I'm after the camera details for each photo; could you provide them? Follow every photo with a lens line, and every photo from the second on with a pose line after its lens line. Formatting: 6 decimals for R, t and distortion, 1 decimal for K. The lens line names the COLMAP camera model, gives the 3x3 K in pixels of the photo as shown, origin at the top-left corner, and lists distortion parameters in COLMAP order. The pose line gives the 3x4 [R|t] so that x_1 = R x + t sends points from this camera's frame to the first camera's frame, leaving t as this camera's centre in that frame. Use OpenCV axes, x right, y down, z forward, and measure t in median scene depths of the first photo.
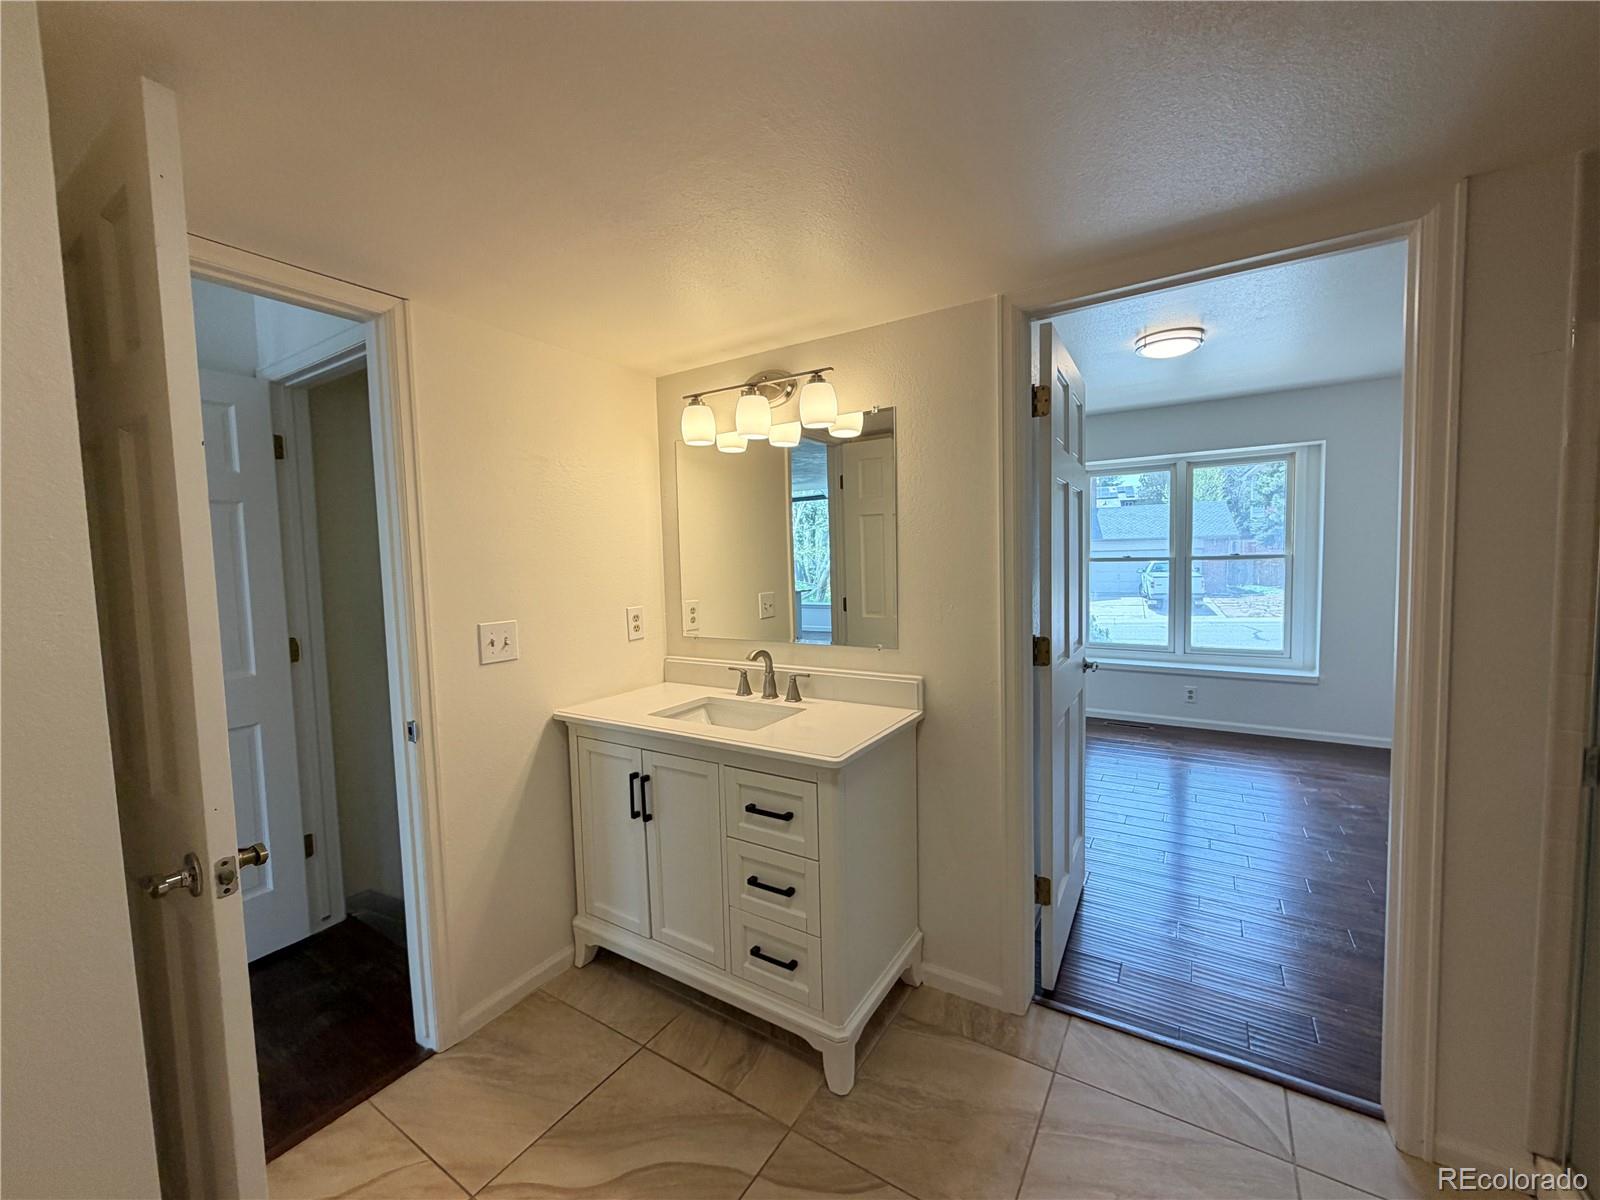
lens RADIAL K [[642.0, 0, 793.9], [0, 642.0, 597.3], [0, 0, 1]] dist [0.000469, 0.000264]
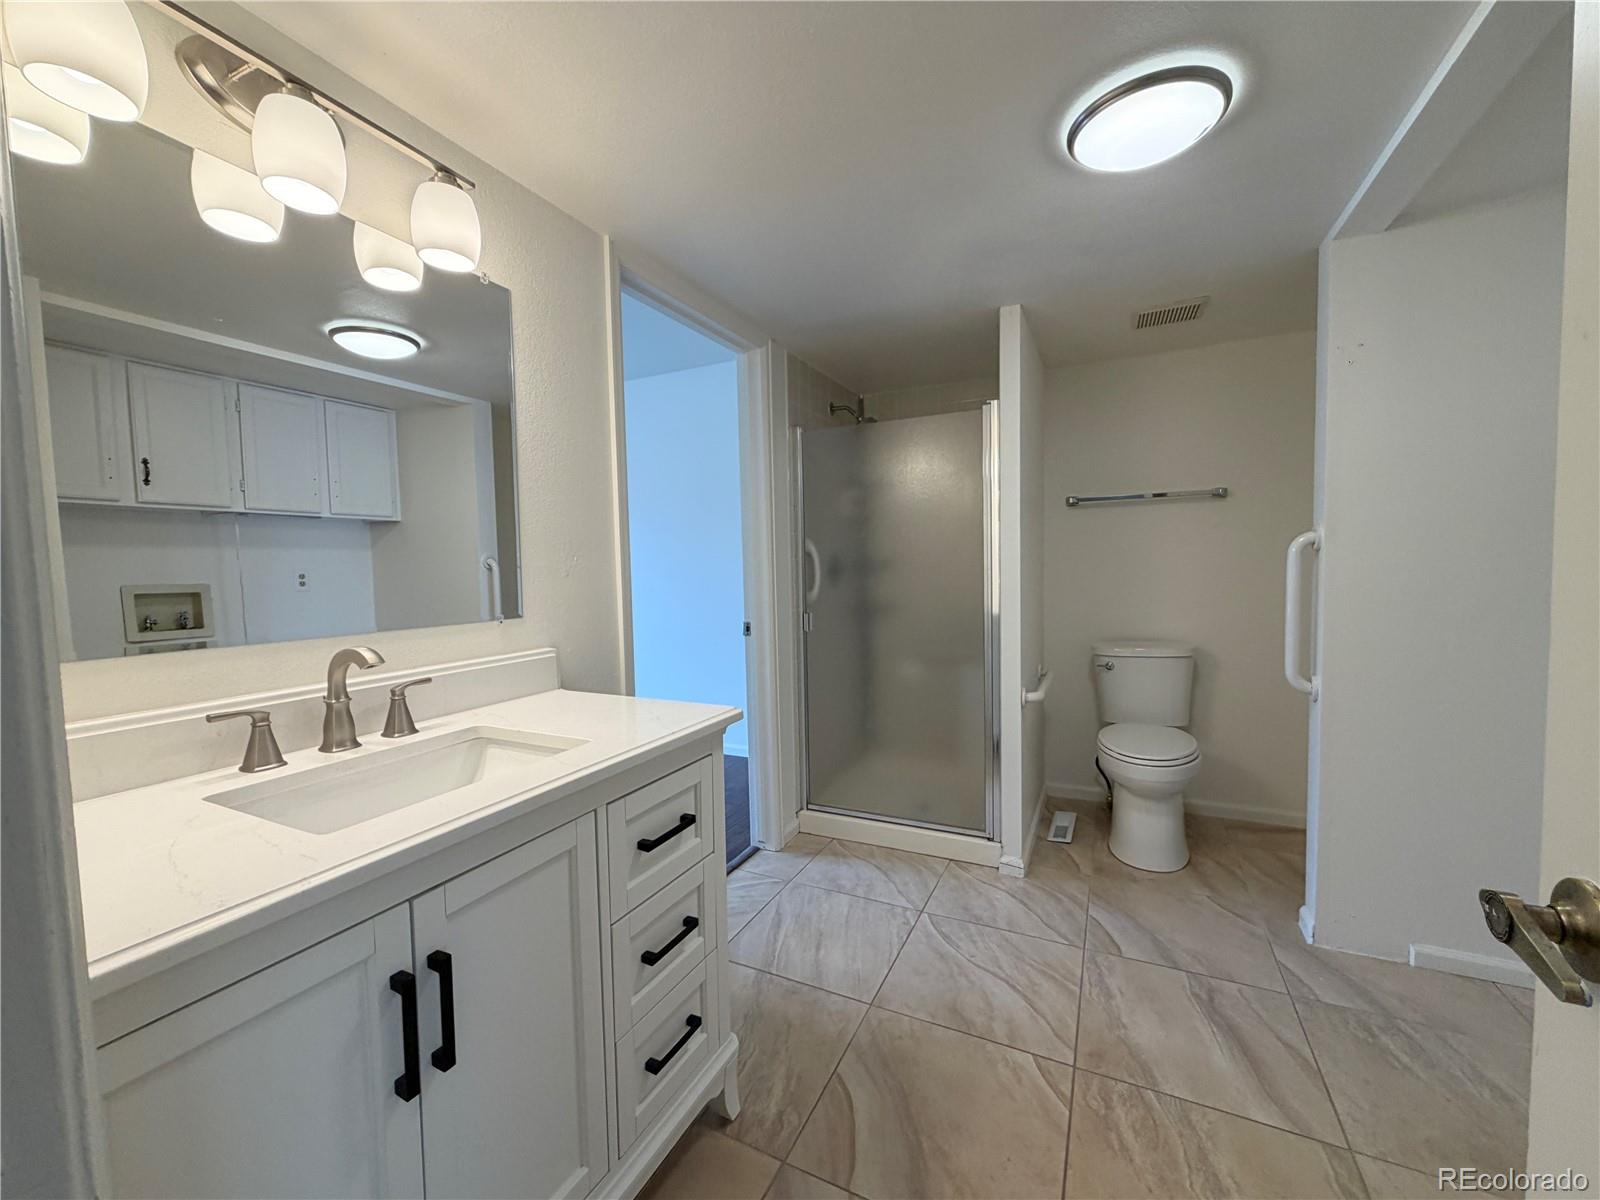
lens RADIAL K [[642.0, 0, 793.9], [0, 642.0, 597.3], [0, 0, 1]] dist [0.000469, 0.000264]
pose [[-0.106107, -0.019486, 0.994164, -0.693625], [0.086482, 0.995838, 0.028749, 0.069643], [-0.990587, 0.089028, -0.103980, 0.860503]]
